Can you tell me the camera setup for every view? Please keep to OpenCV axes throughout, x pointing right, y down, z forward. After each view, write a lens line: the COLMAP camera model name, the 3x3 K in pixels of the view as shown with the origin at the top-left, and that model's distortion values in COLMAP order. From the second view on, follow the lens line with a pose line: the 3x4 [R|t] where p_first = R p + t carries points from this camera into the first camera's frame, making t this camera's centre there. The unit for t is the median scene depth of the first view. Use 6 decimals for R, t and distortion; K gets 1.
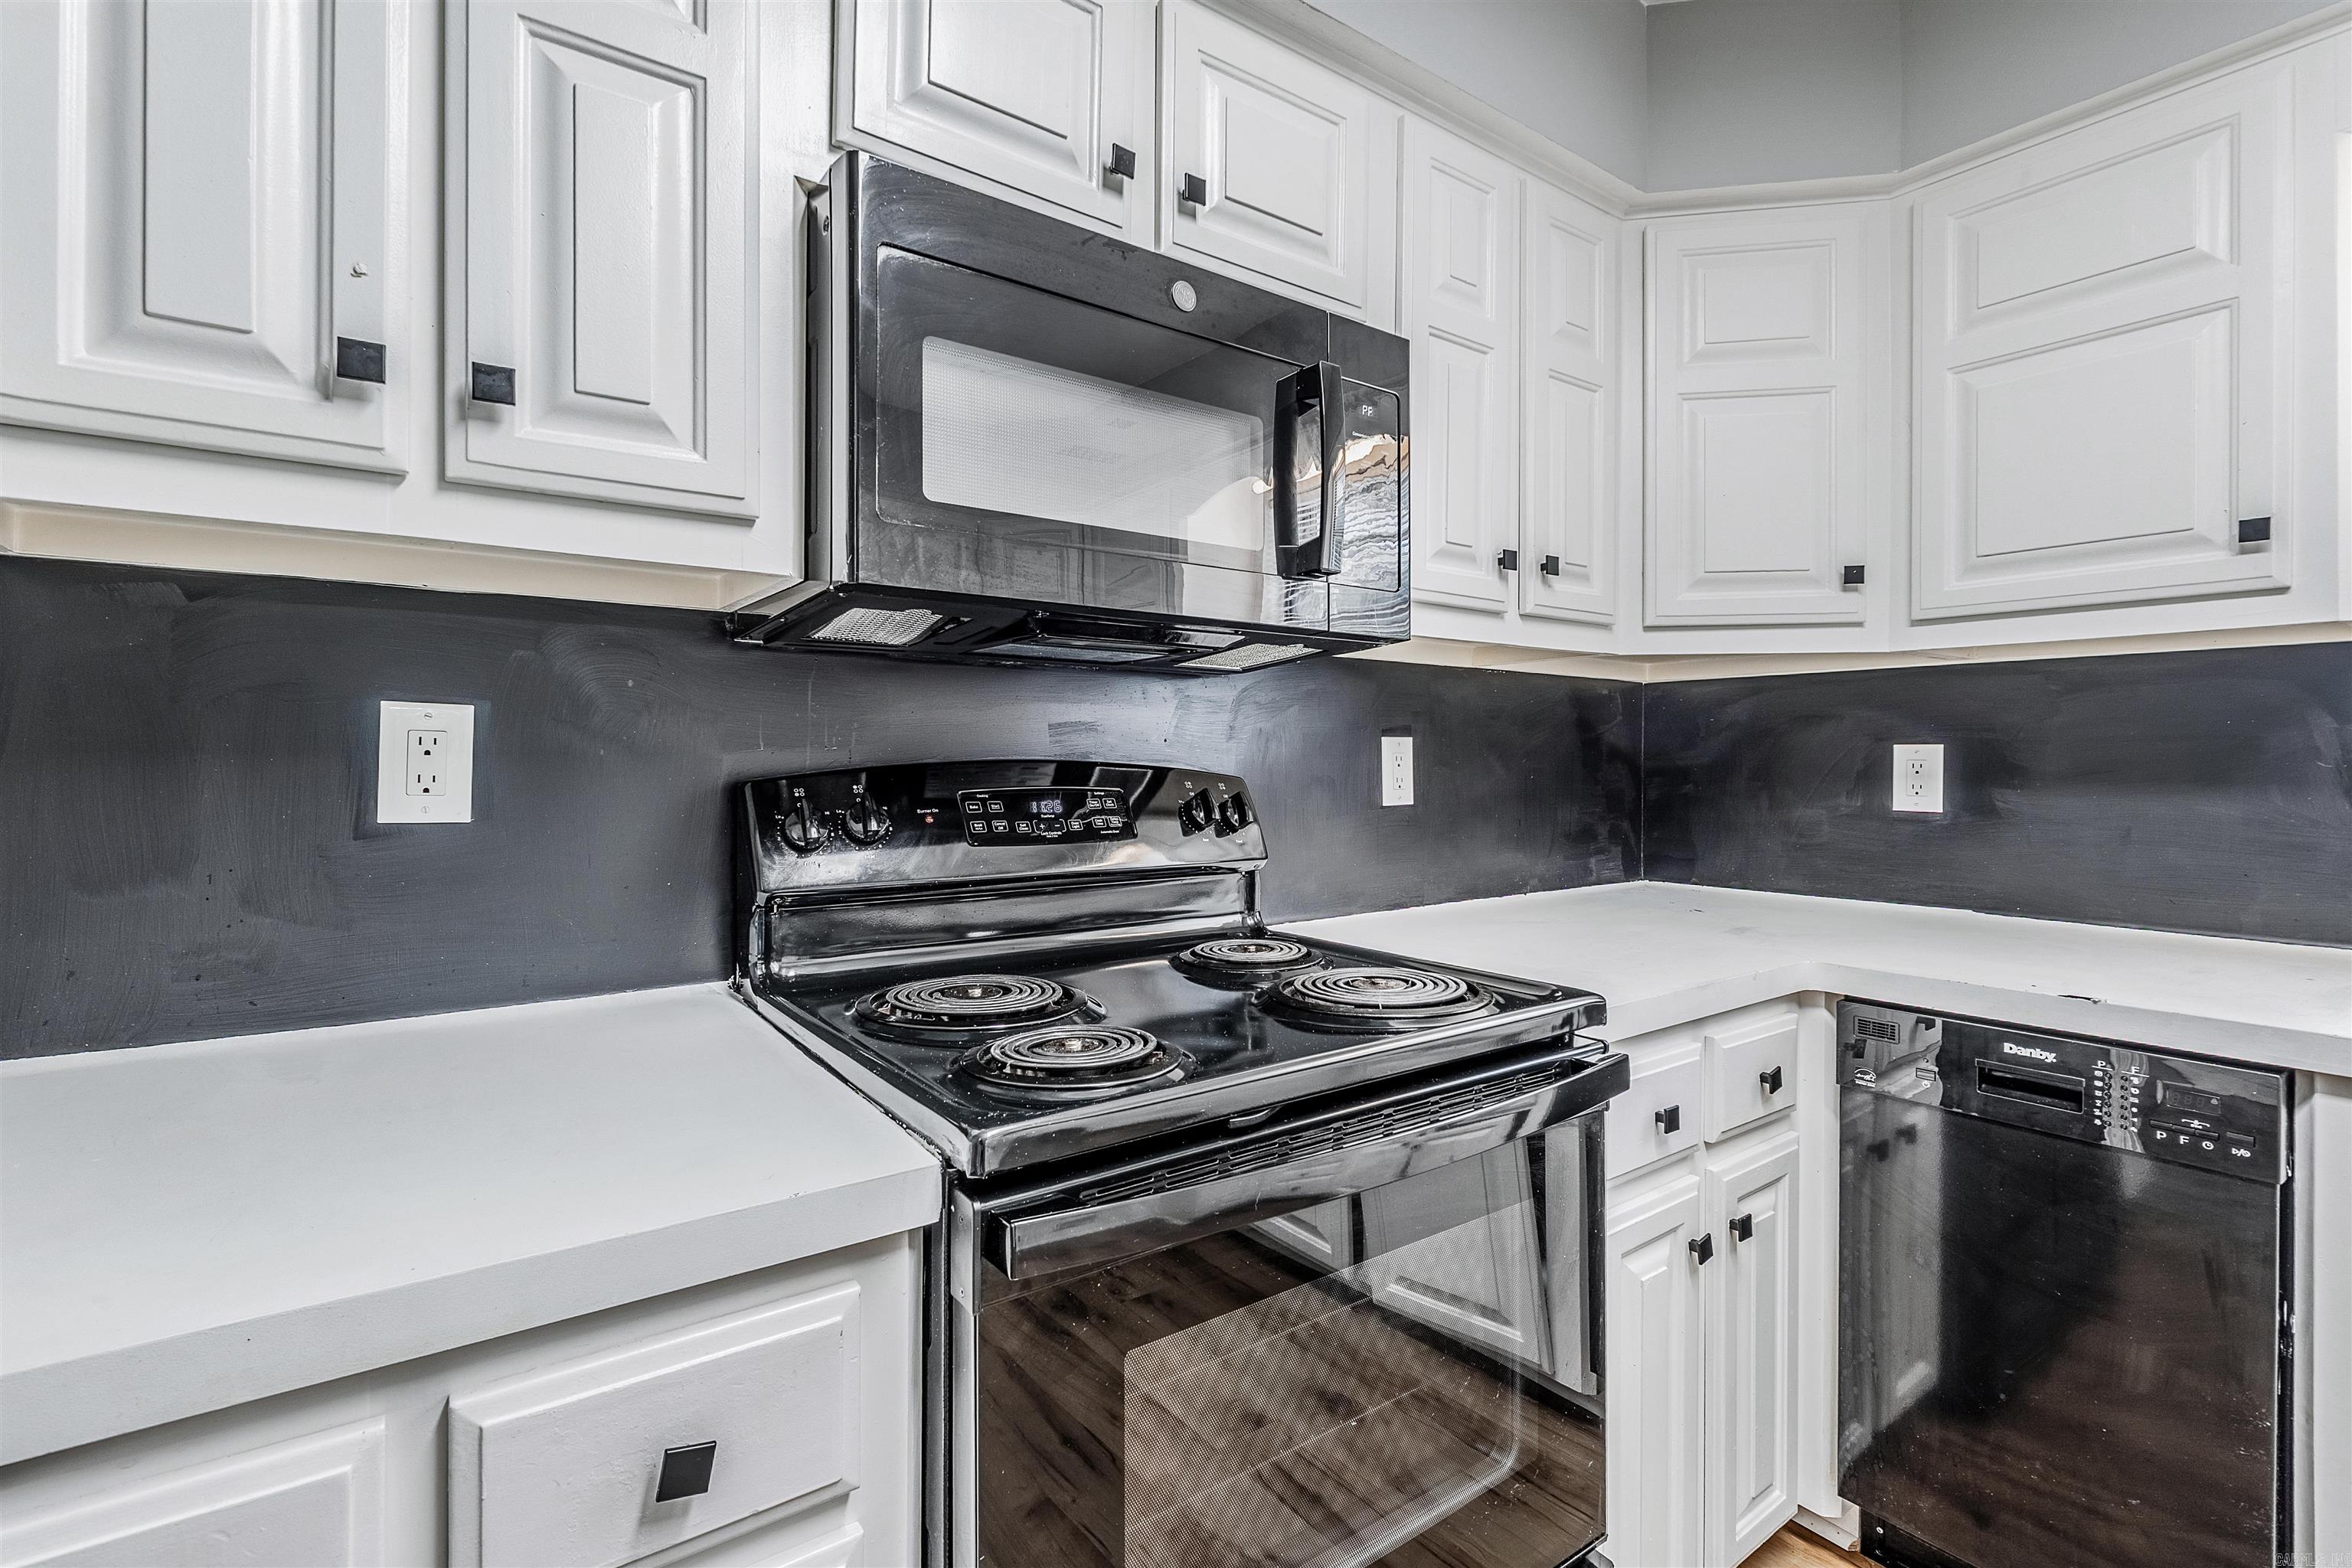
lens RADIAL K [[1077.1, 0, 1174.3], [0, 1077.1, 767.8], [0, 0, 1]] dist [0.012078, -0.000056]
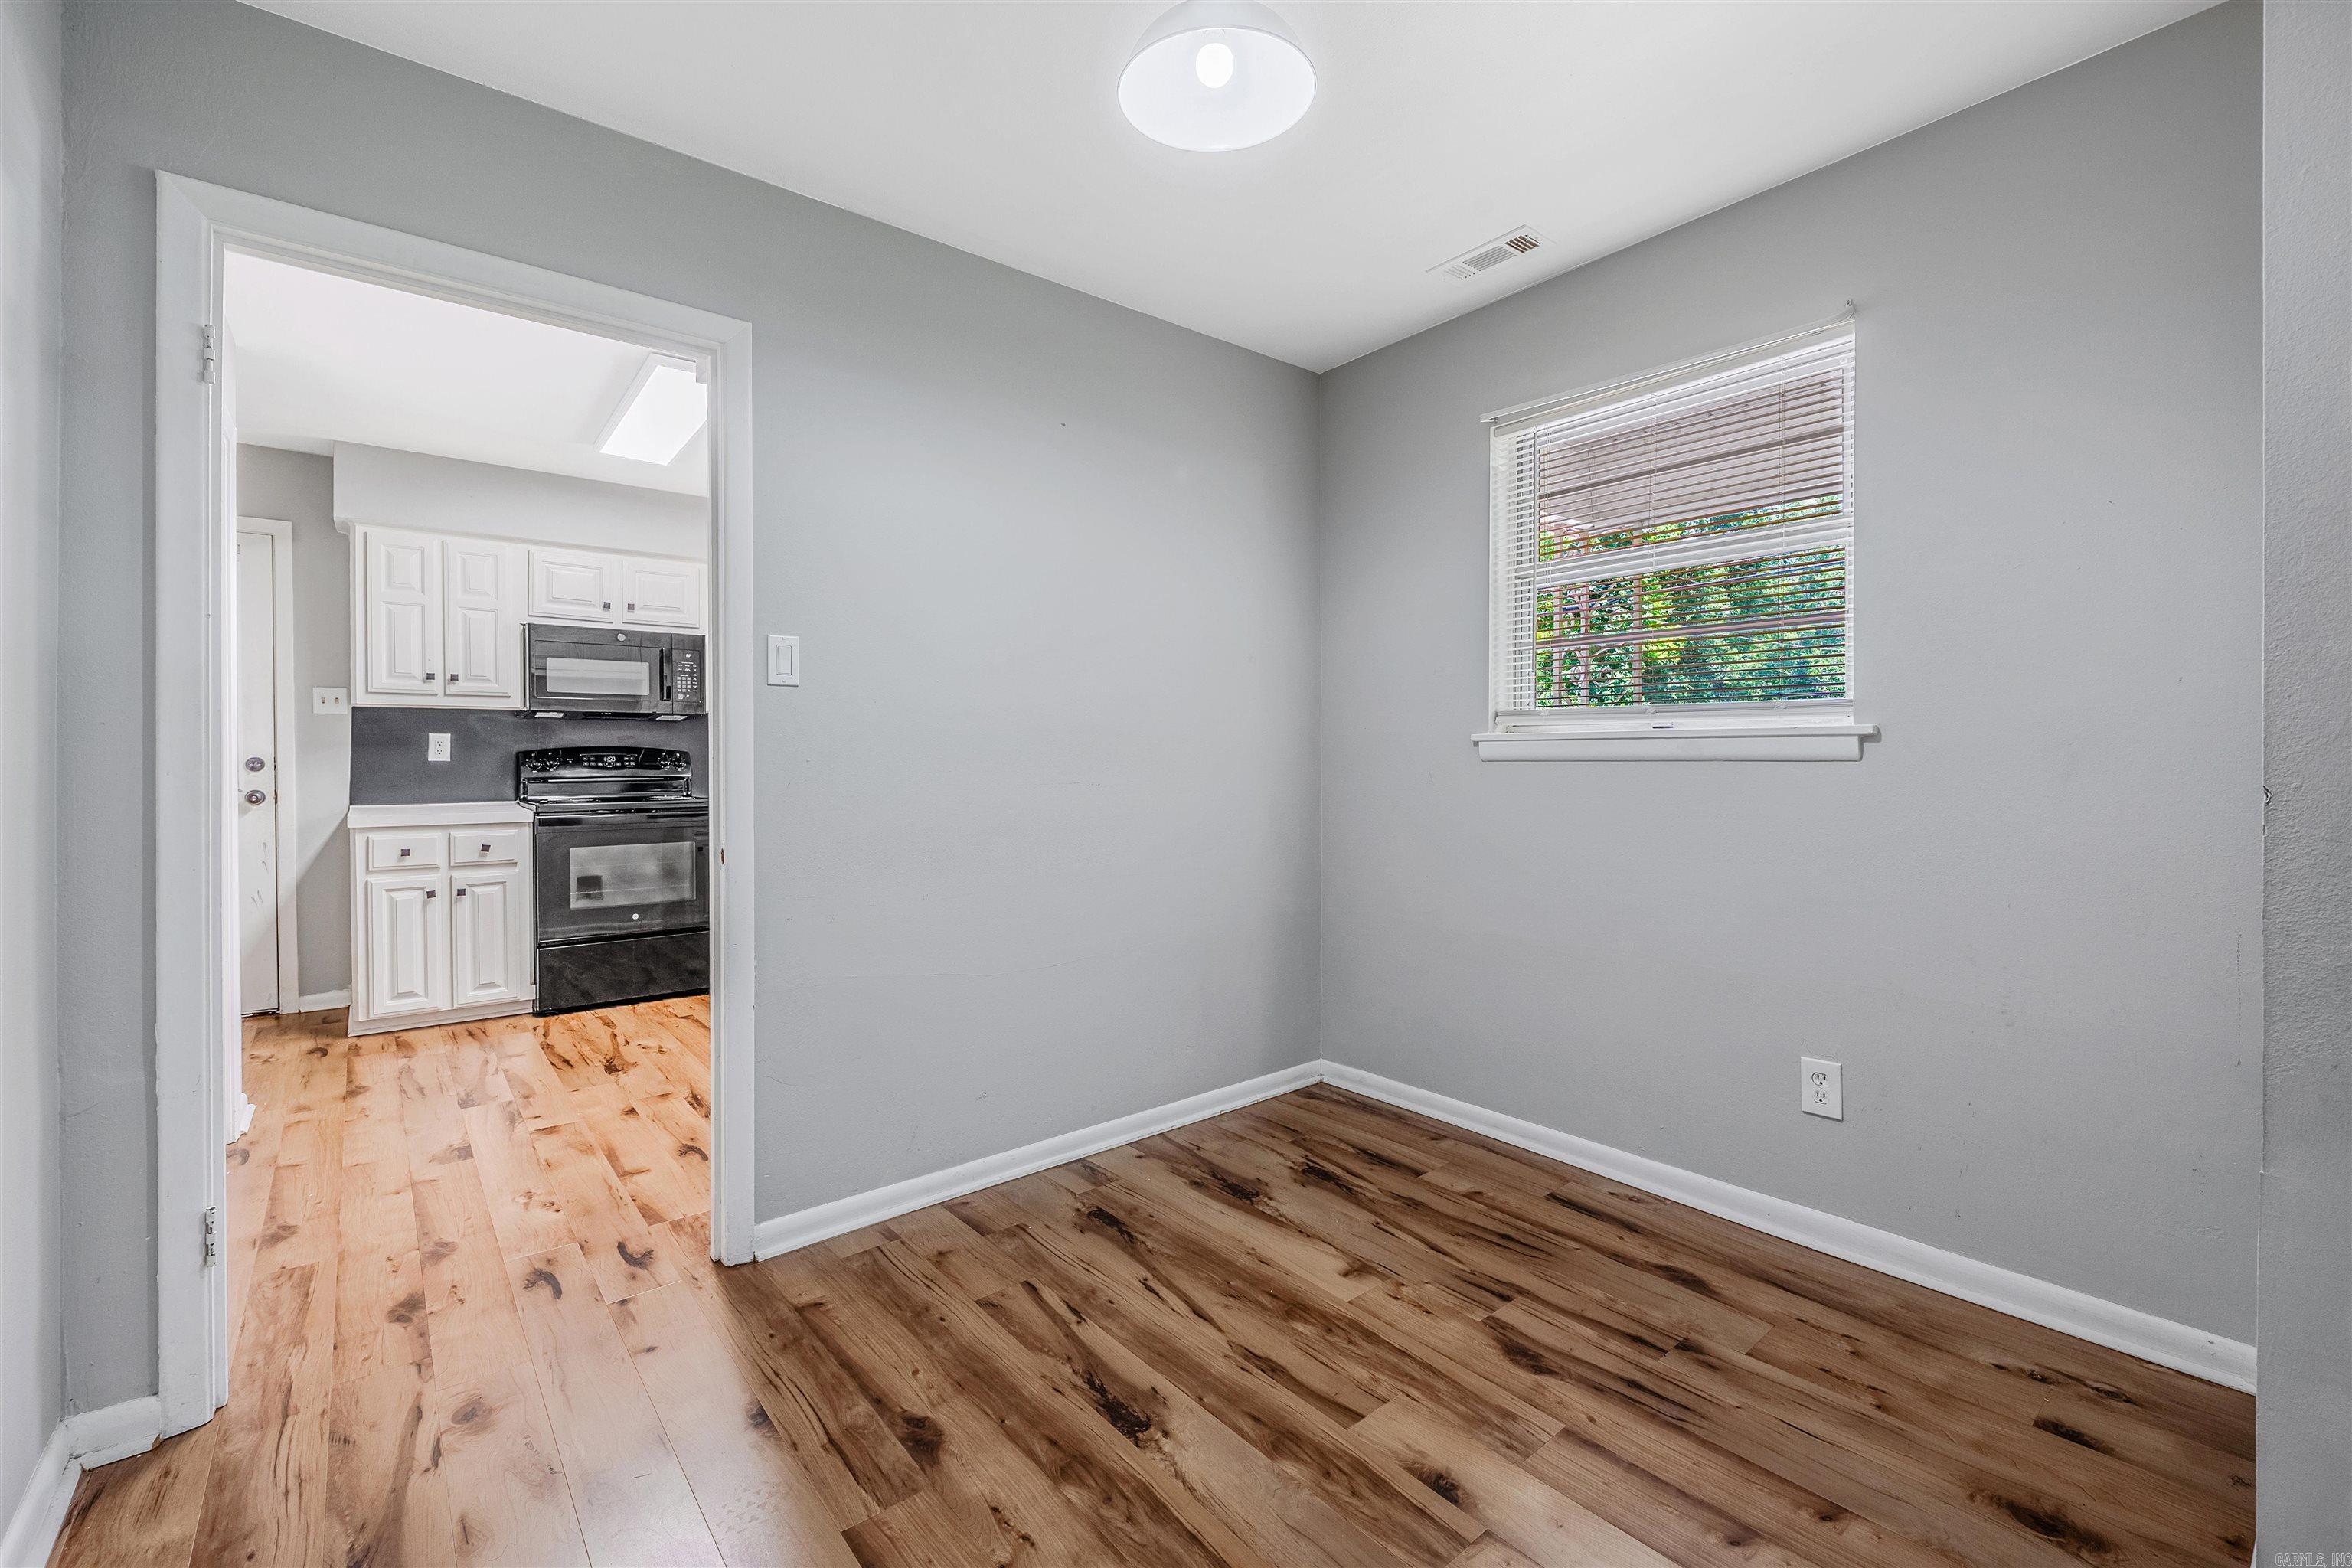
lens RADIAL K [[992.3, 0, 1170.1], [0, 992.3, 767.0], [0, 0, 1]] dist [-0.004643, -0.000890]
pose [[0.998182, -0.002048, 0.060235, 1.816306], [0.001252, 0.999912, 0.013244, 0.023607], [-0.060257, -0.013145, 0.998096, -2.856707]]
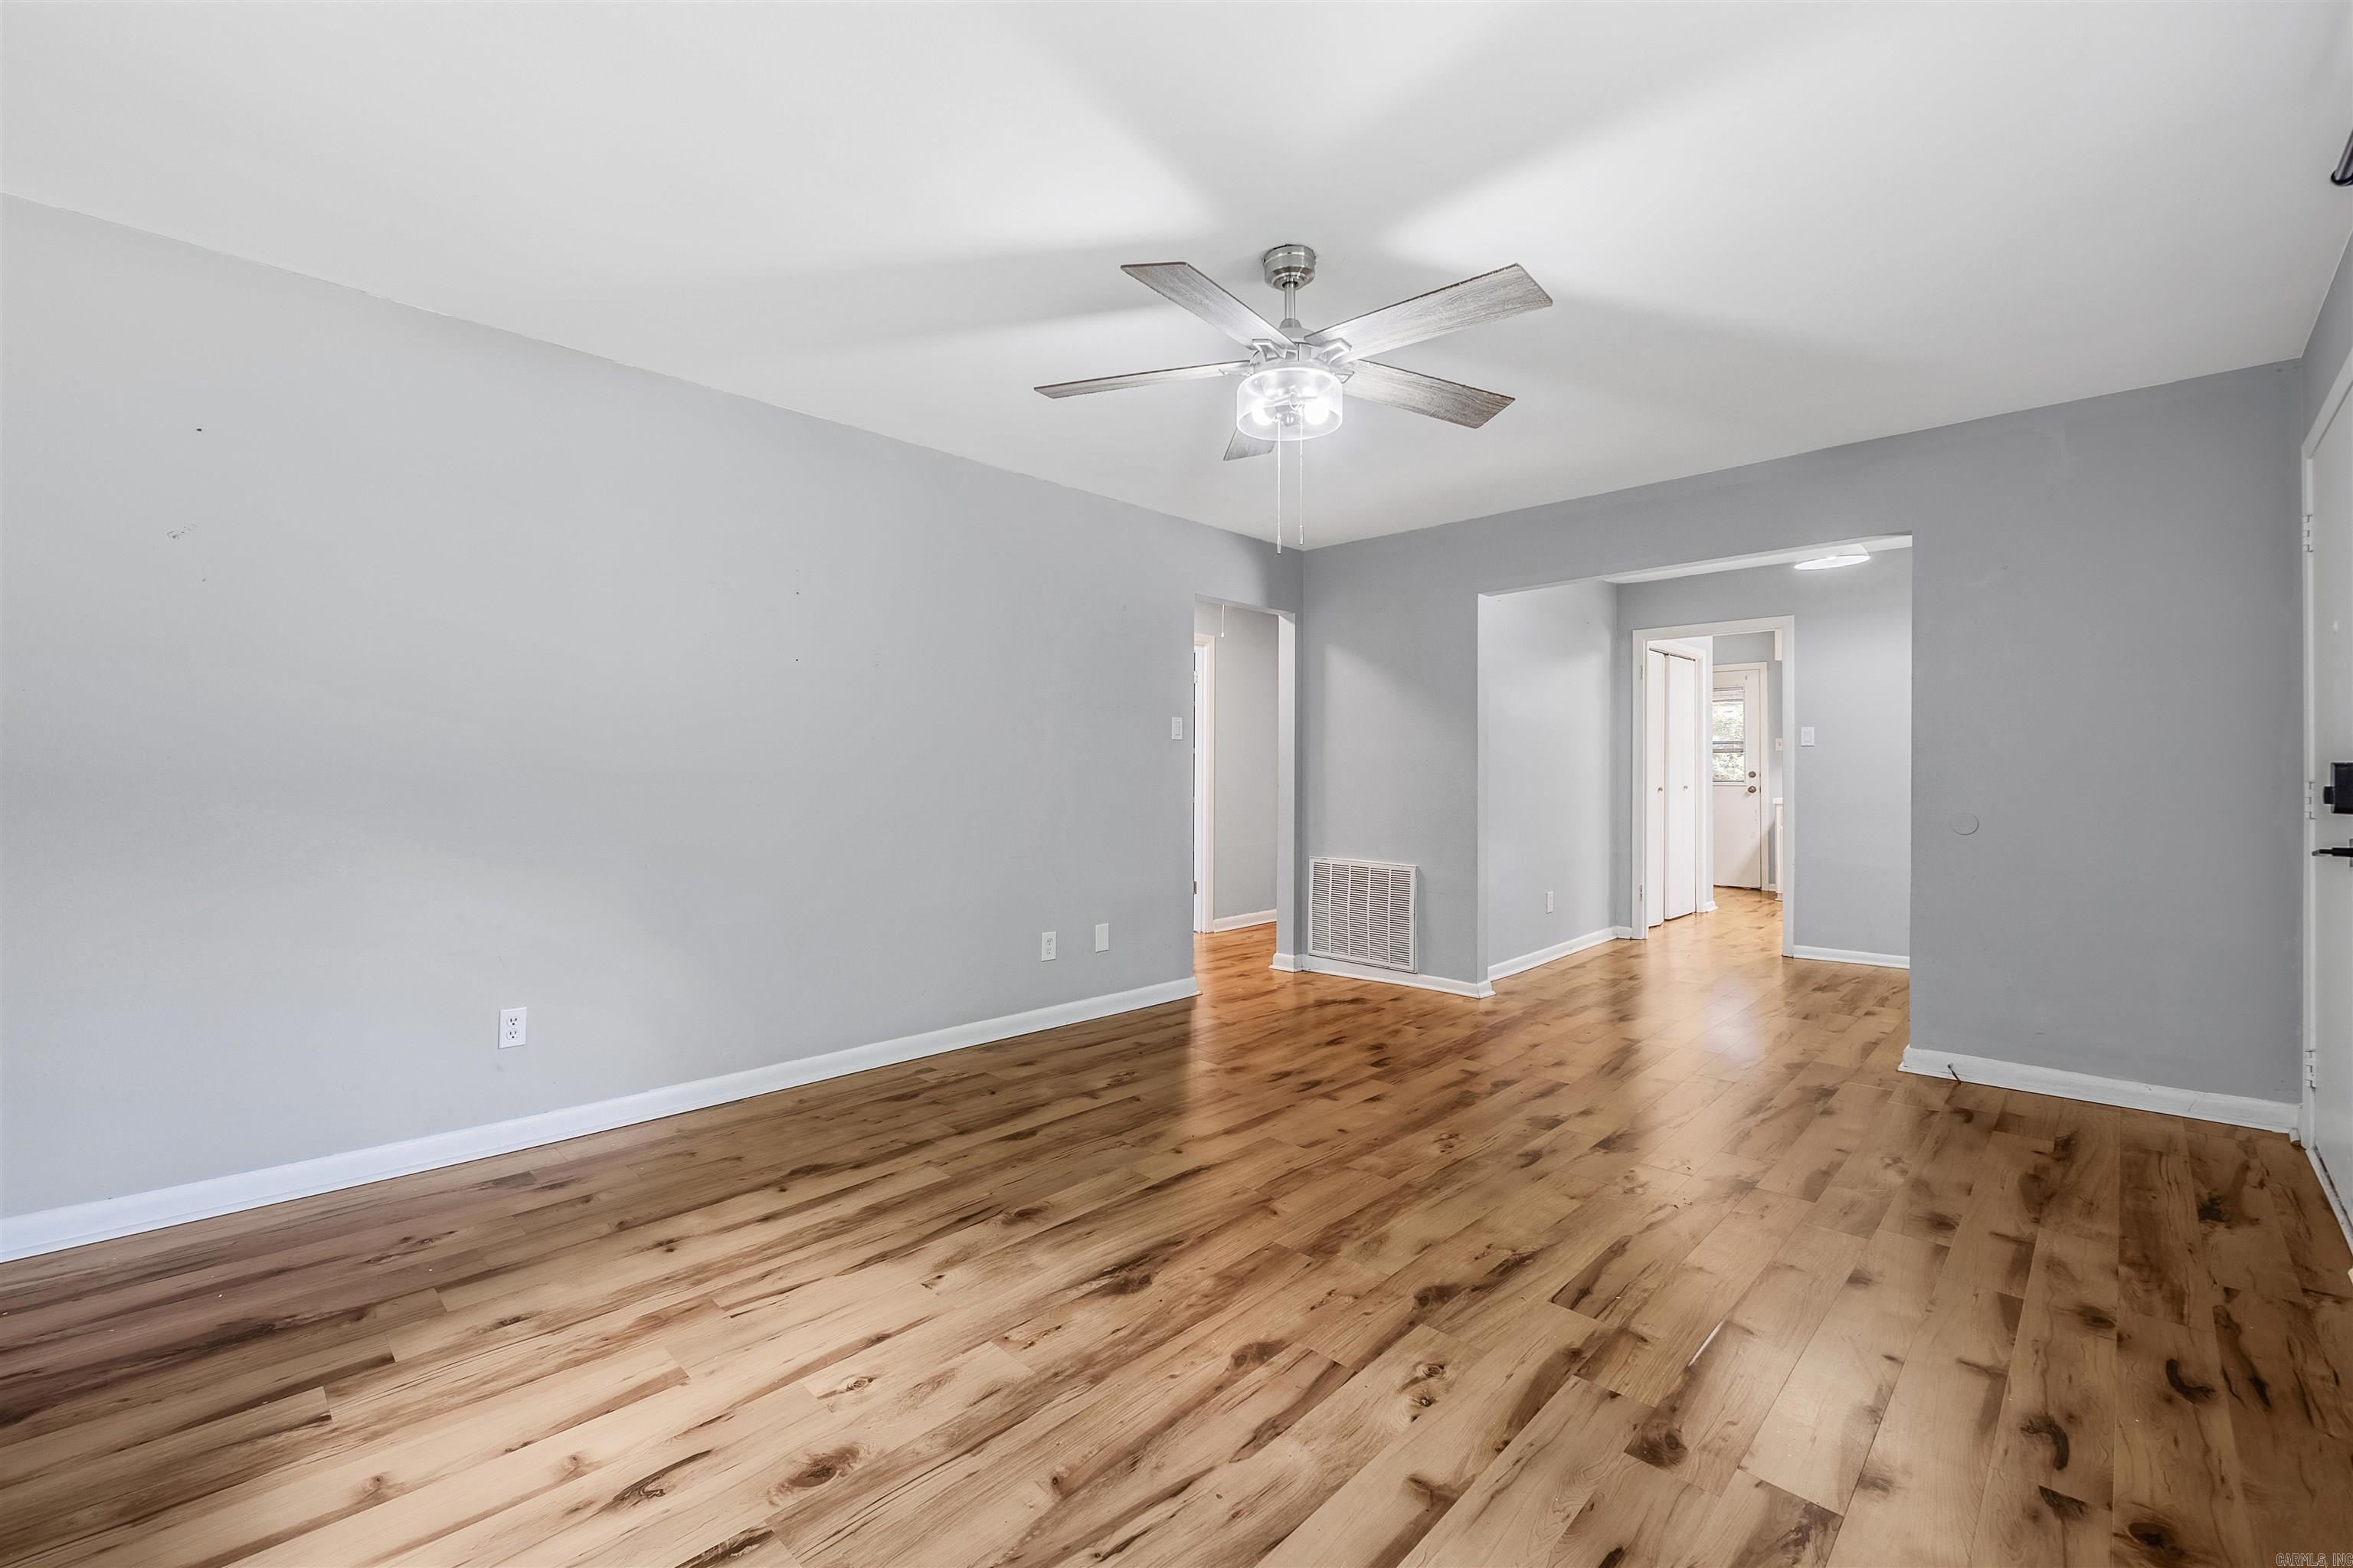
lens RADIAL K [[992.7, 0, 1178.7], [0, 992.7, 772.8], [0, 0, 1]] dist [-0.004643, -0.000890]
pose [[0.187347, 0.003020, -0.982289, 5.342179], [-0.000025, 0.999995, 0.003070, 0.021575], [0.982294, -0.000550, 0.187347, -4.881616]]
